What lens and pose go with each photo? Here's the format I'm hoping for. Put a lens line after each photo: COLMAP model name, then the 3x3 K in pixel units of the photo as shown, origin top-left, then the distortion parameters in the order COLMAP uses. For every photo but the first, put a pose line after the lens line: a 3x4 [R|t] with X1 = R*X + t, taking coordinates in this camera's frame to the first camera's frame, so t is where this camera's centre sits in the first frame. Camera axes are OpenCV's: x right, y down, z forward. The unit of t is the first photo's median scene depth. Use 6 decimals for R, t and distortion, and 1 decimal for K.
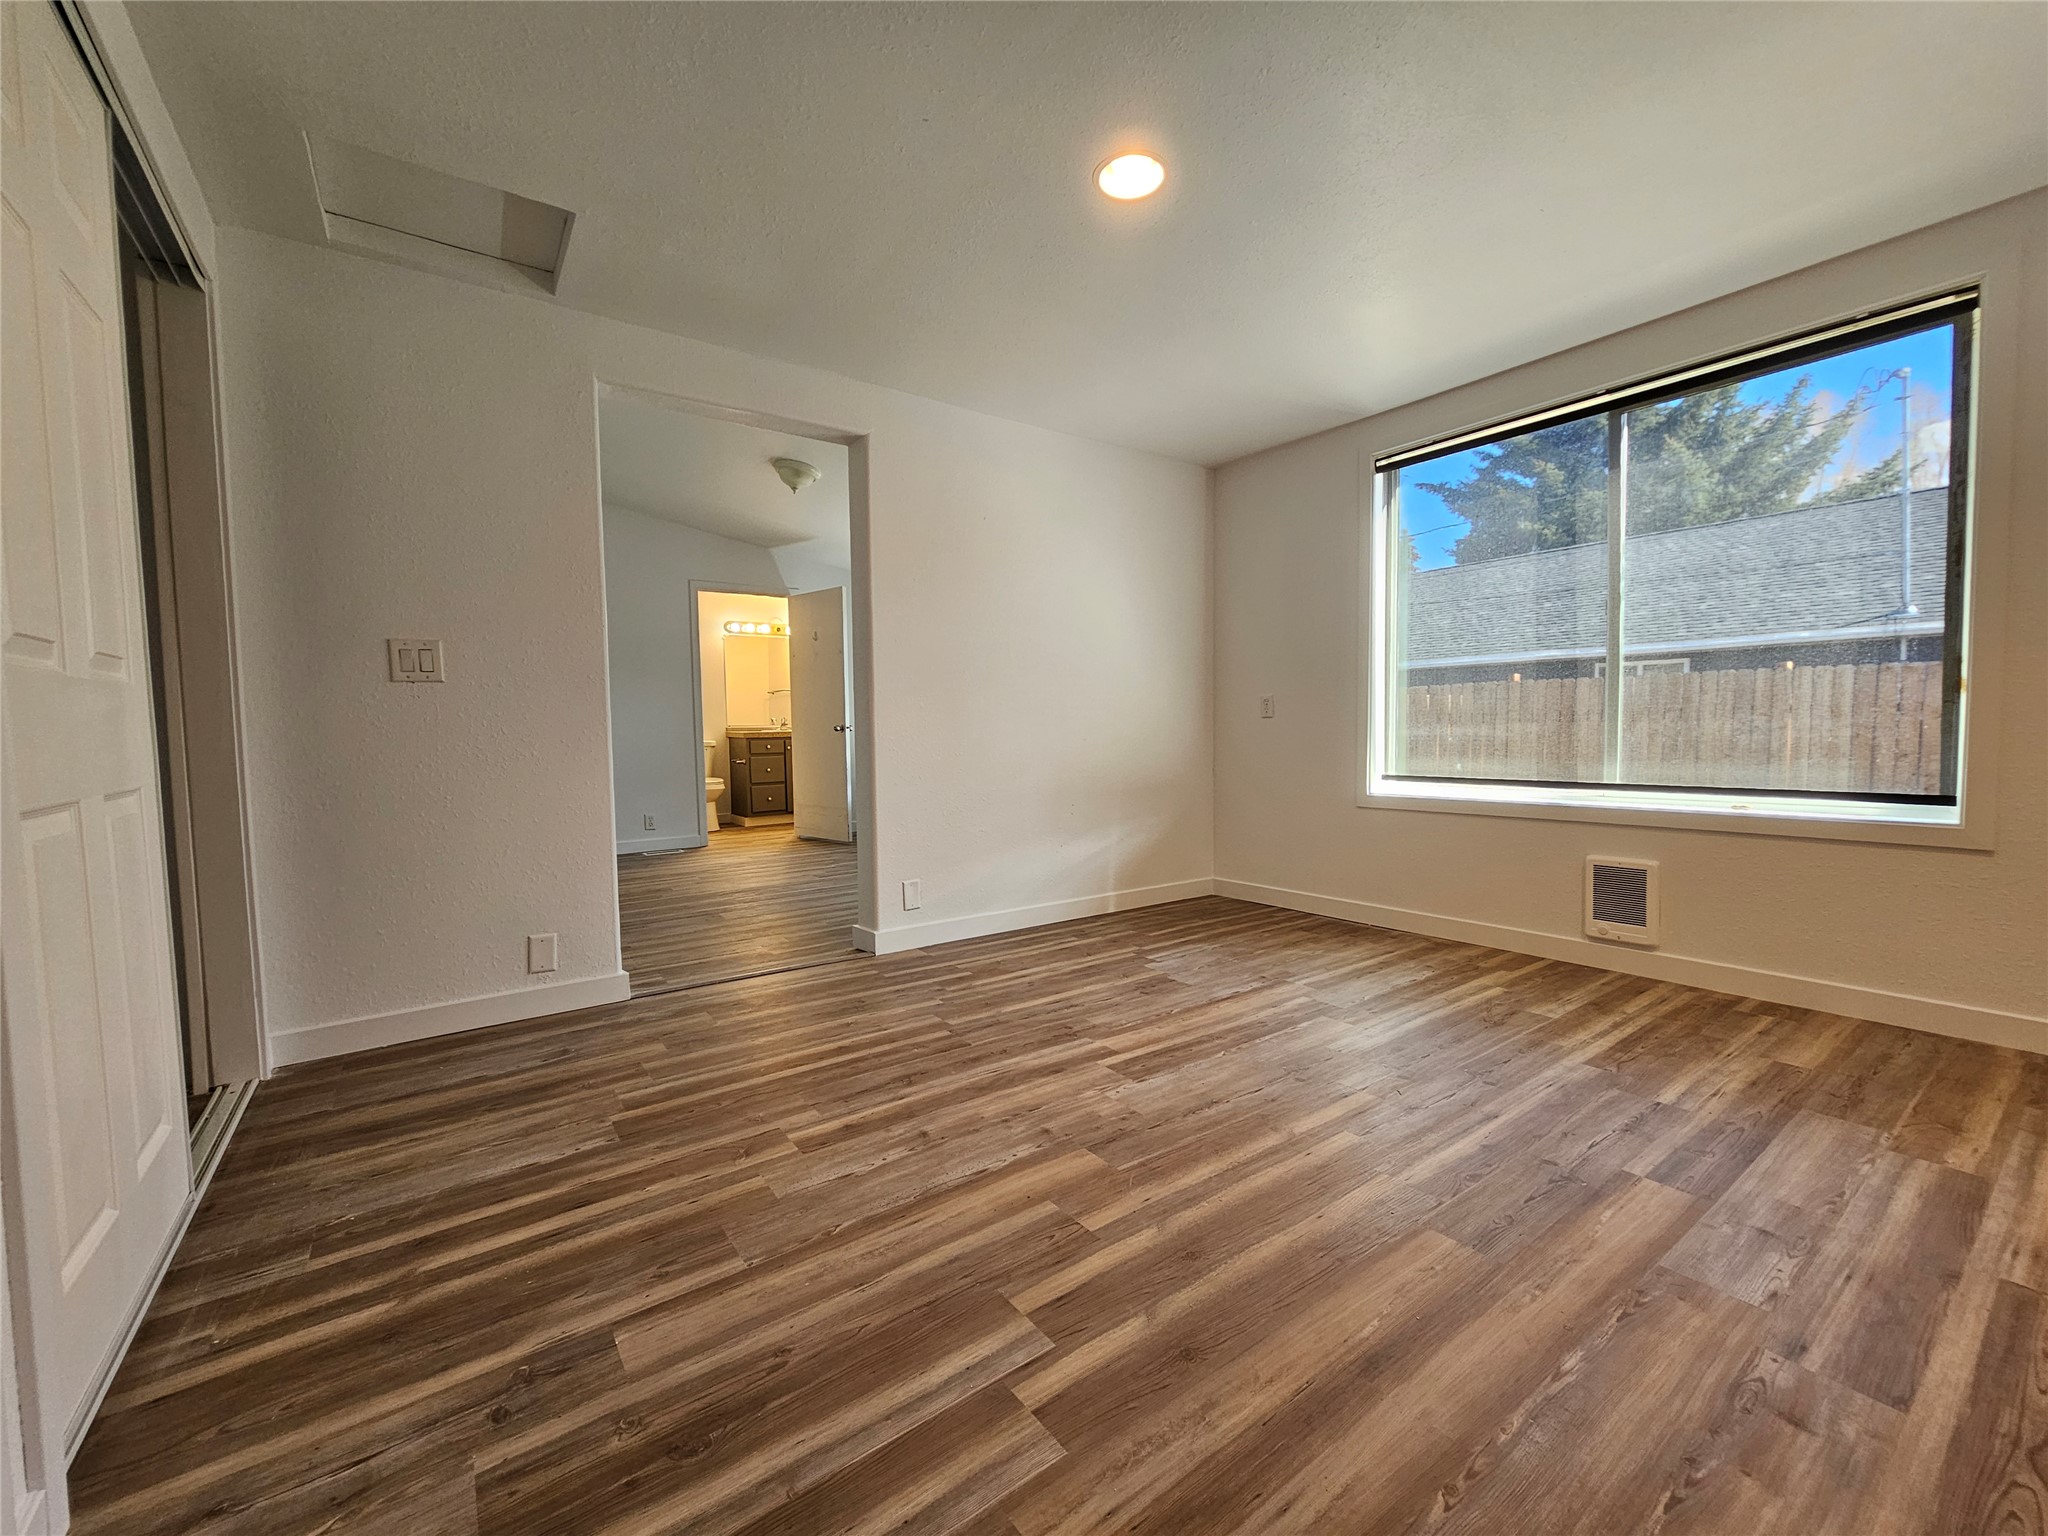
lens RADIAL K [[855.9, 0, 1031.6], [0, 855.9, 760.3], [0, 0, 1]] dist [-0.003545, 0.003158]
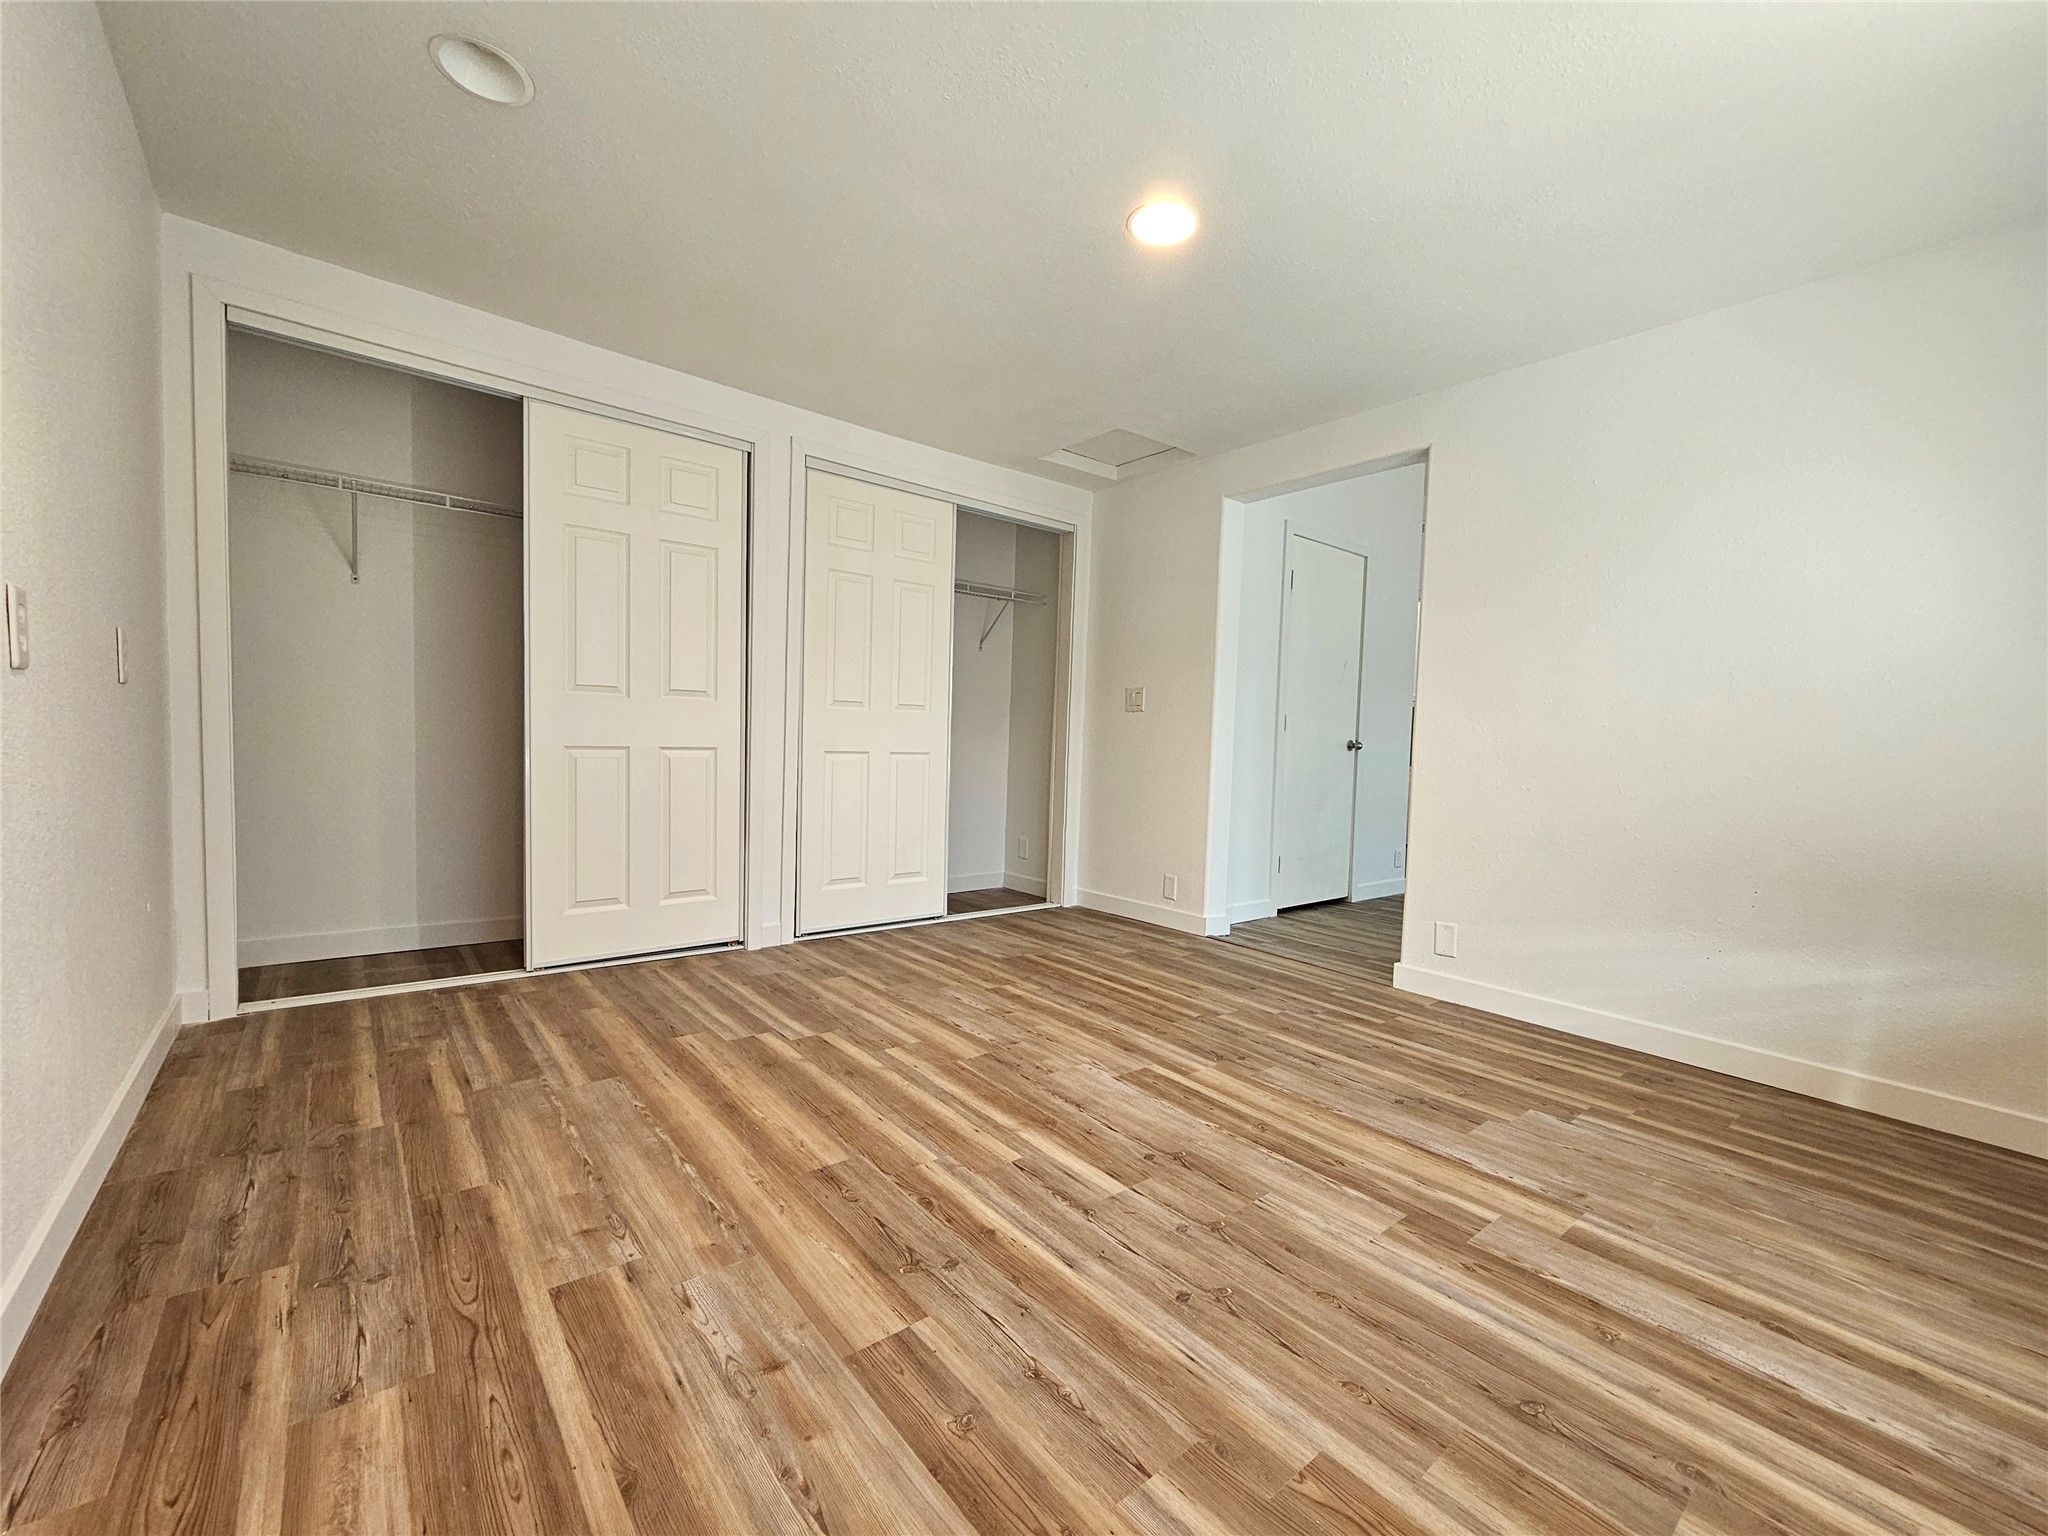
lens RADIAL K [[855.9, 0, 1031.6], [0, 855.9, 760.3], [0, 0, 1]] dist [-0.003545, 0.003158]
pose [[0.040693, 0.039721, -0.998382, 1.196502], [-0.077092, 0.996356, 0.036498, -0.048950], [0.996193, 0.075482, 0.043606, 0.843174]]
